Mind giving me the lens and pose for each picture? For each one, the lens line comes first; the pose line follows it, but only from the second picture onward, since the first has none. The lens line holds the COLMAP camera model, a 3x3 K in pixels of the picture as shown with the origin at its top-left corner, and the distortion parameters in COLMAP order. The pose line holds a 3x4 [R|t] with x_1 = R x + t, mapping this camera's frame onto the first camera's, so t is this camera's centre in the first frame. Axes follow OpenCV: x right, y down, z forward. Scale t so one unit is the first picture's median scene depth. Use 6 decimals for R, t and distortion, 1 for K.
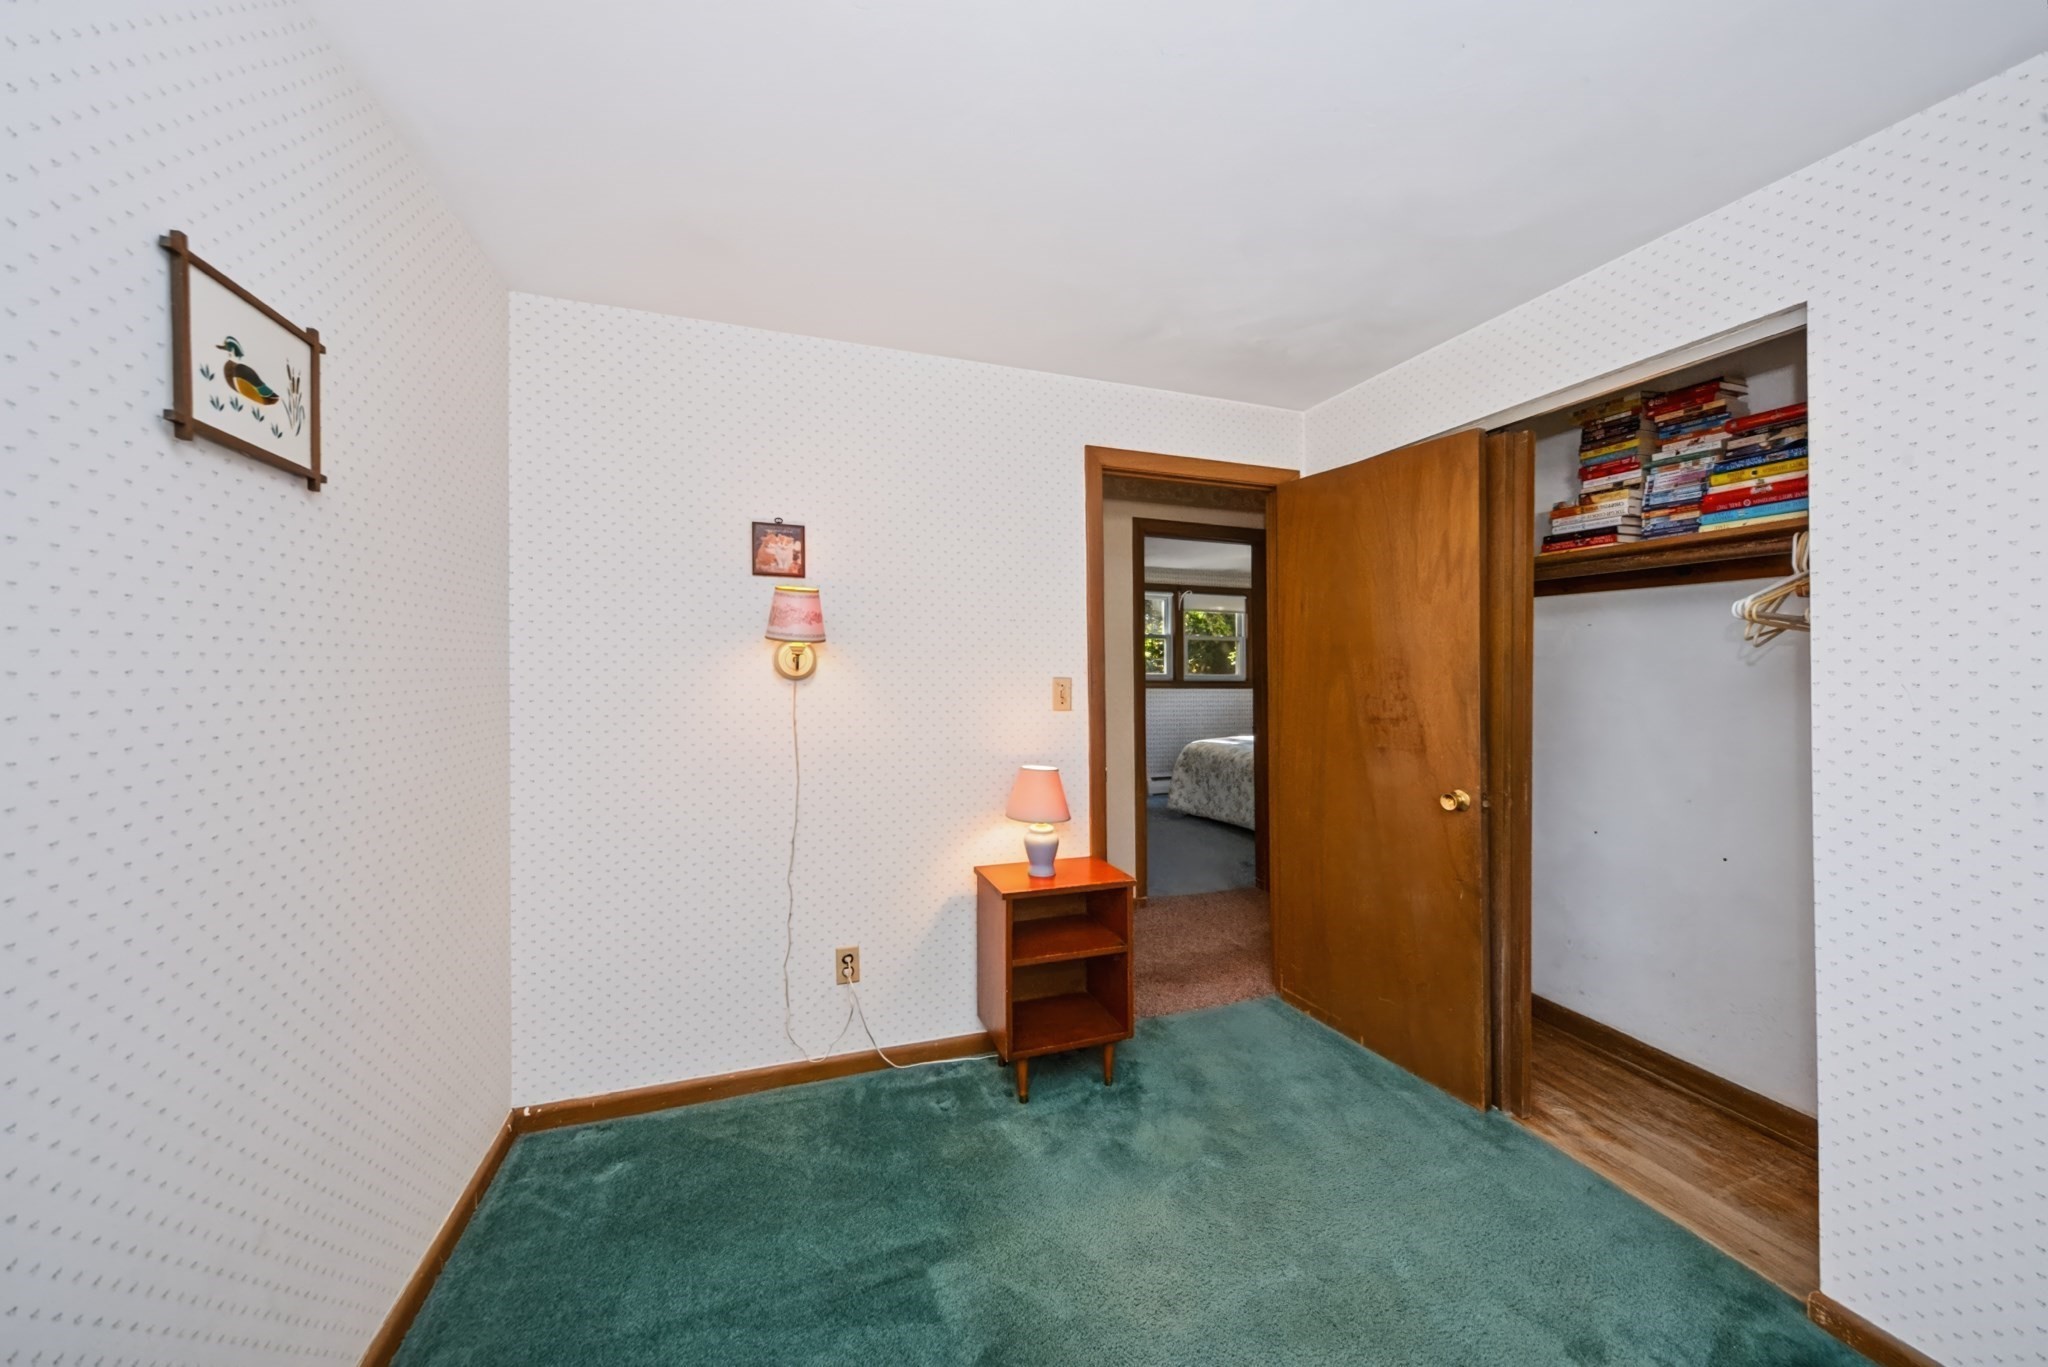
lens RADIAL K [[716.8, 0, 1018.8], [0, 716.8, 696.9], [0, 0, 1]] dist [0.007126, -0.000005]
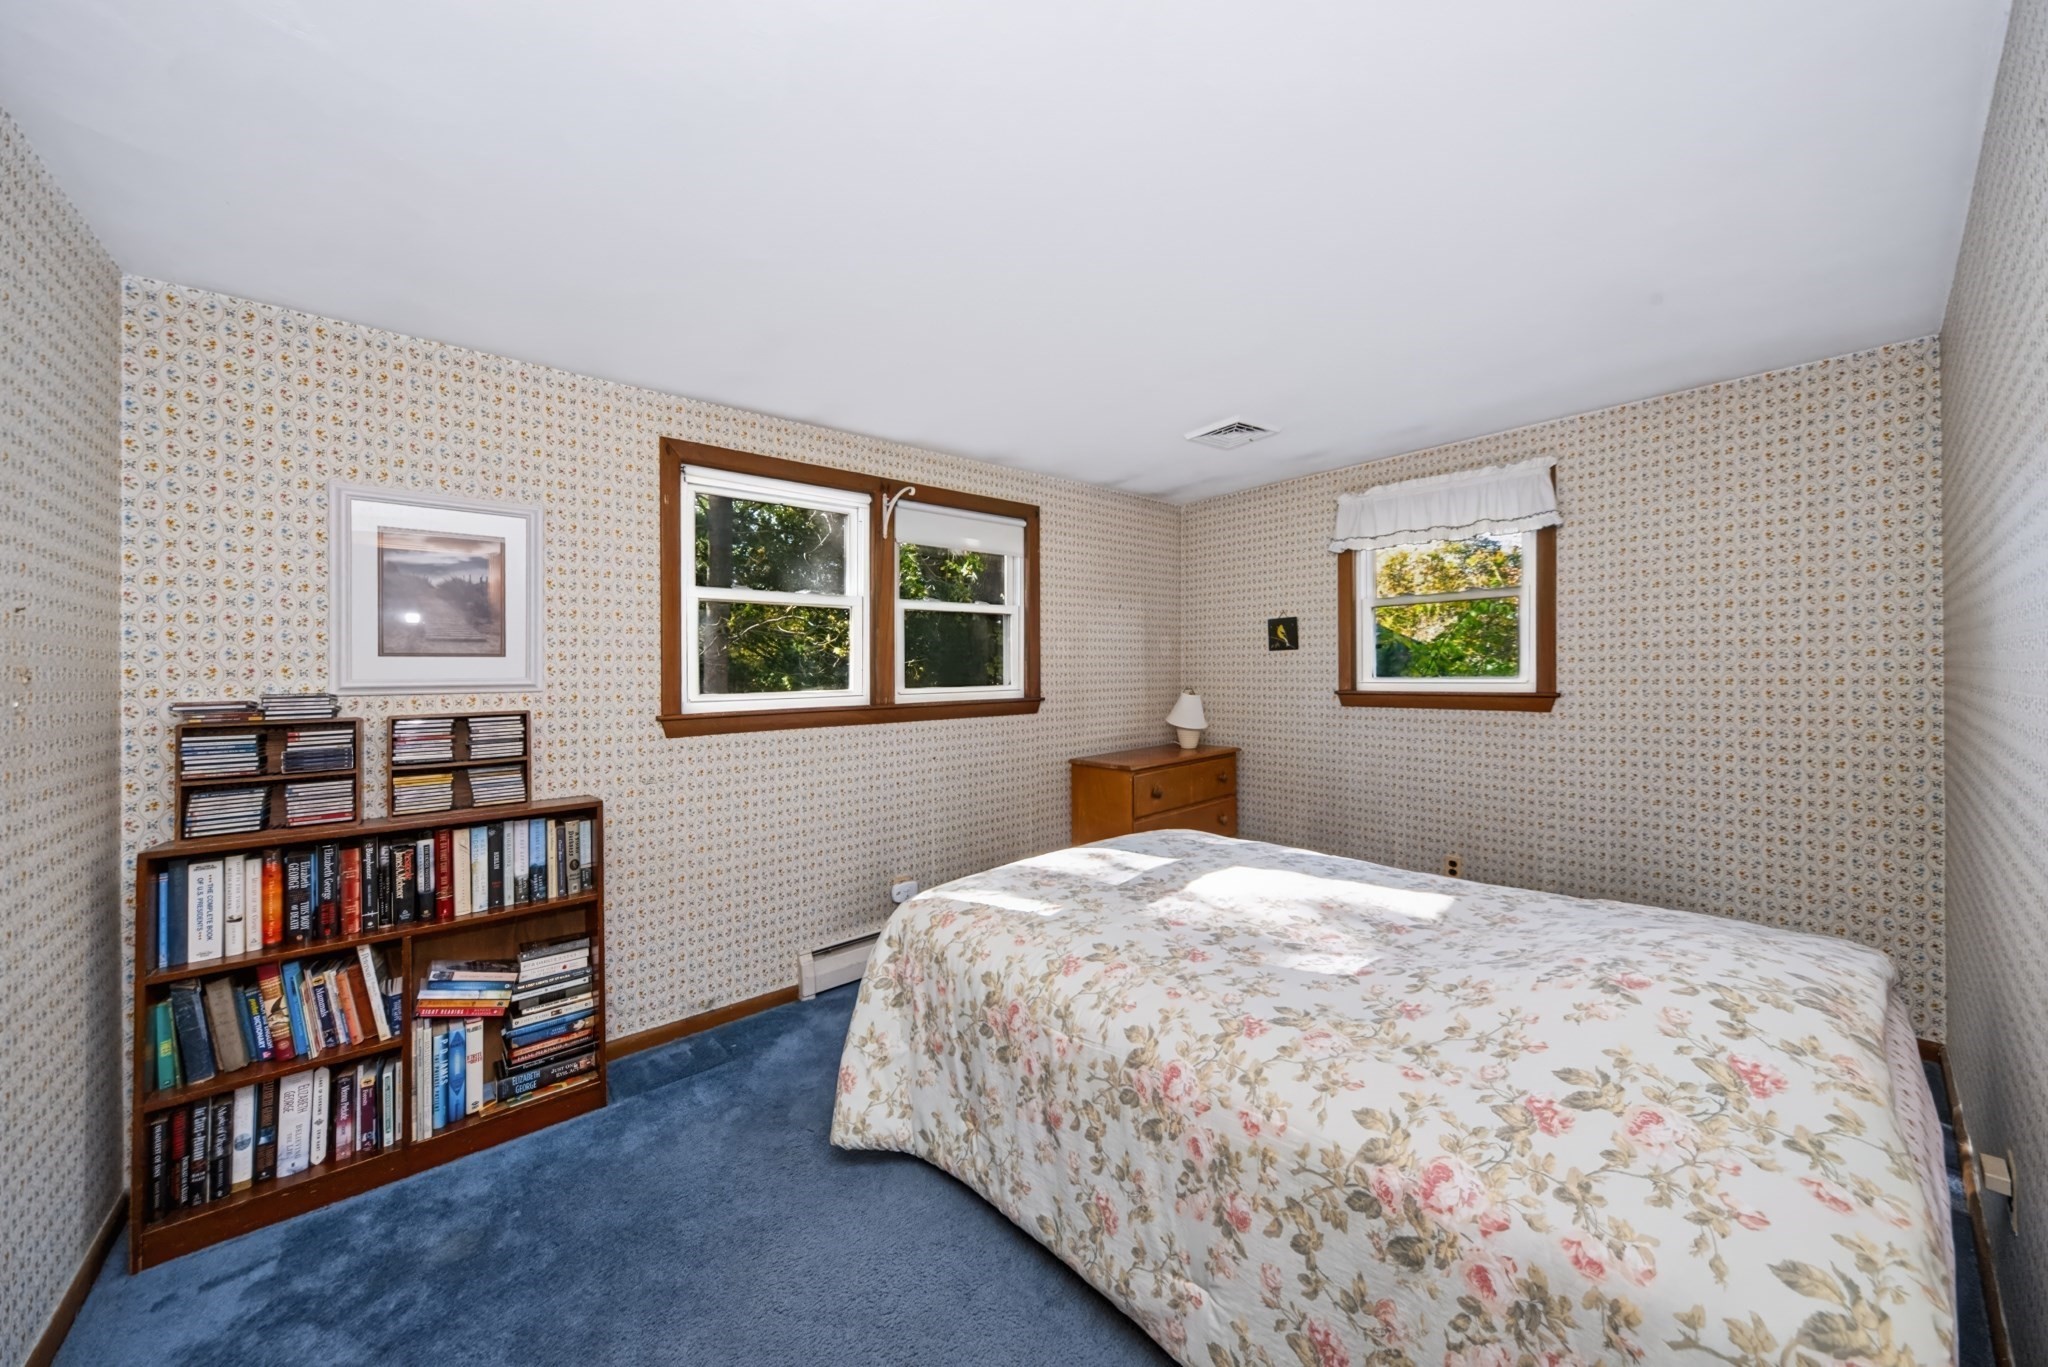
lens RADIAL K [[716.8, 0, 1018.8], [0, 716.8, 696.9], [0, 0, 1]] dist [0.007126, -0.000005]
pose [[0.925110, 0.012168, 0.379505, 0.167909], [-0.002749, 0.999675, -0.025351, -0.023185], [-0.379690, 0.022409, 0.924842, 0.710534]]
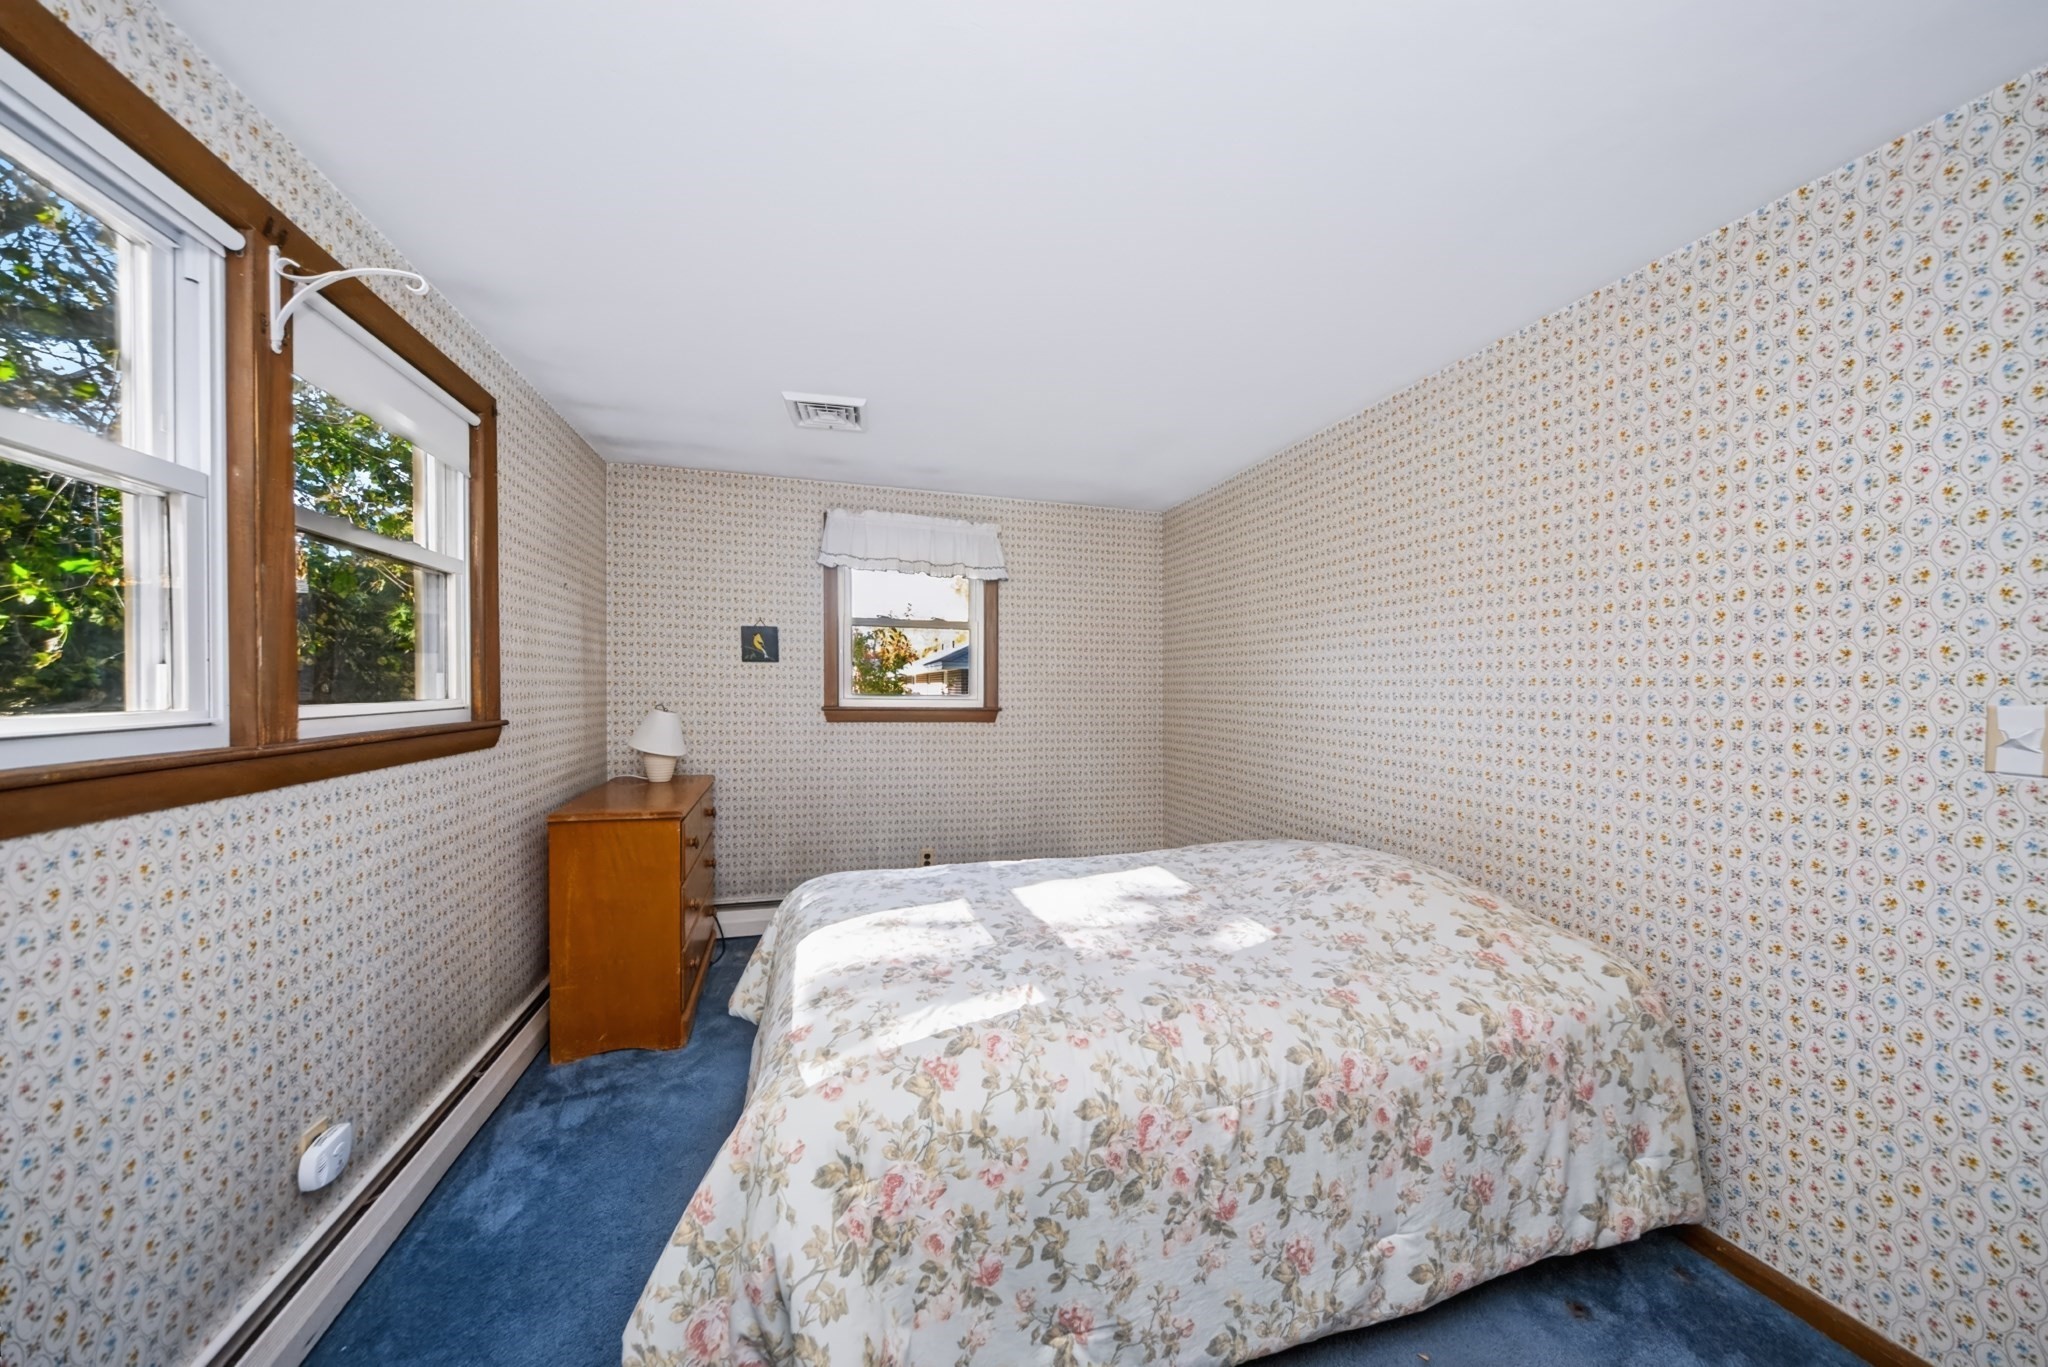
lens RADIAL K [[705.1, 0, 1030.4], [0, 705.1, 711.9], [0, 0, 1]] dist [0.005088, 0.000043]
pose [[0.031464, 0.004170, 0.999496, 0.064349], [0.034188, 0.999402, -0.005246, -0.031351], [-0.998920, 0.034336, 0.031303, 0.986052]]
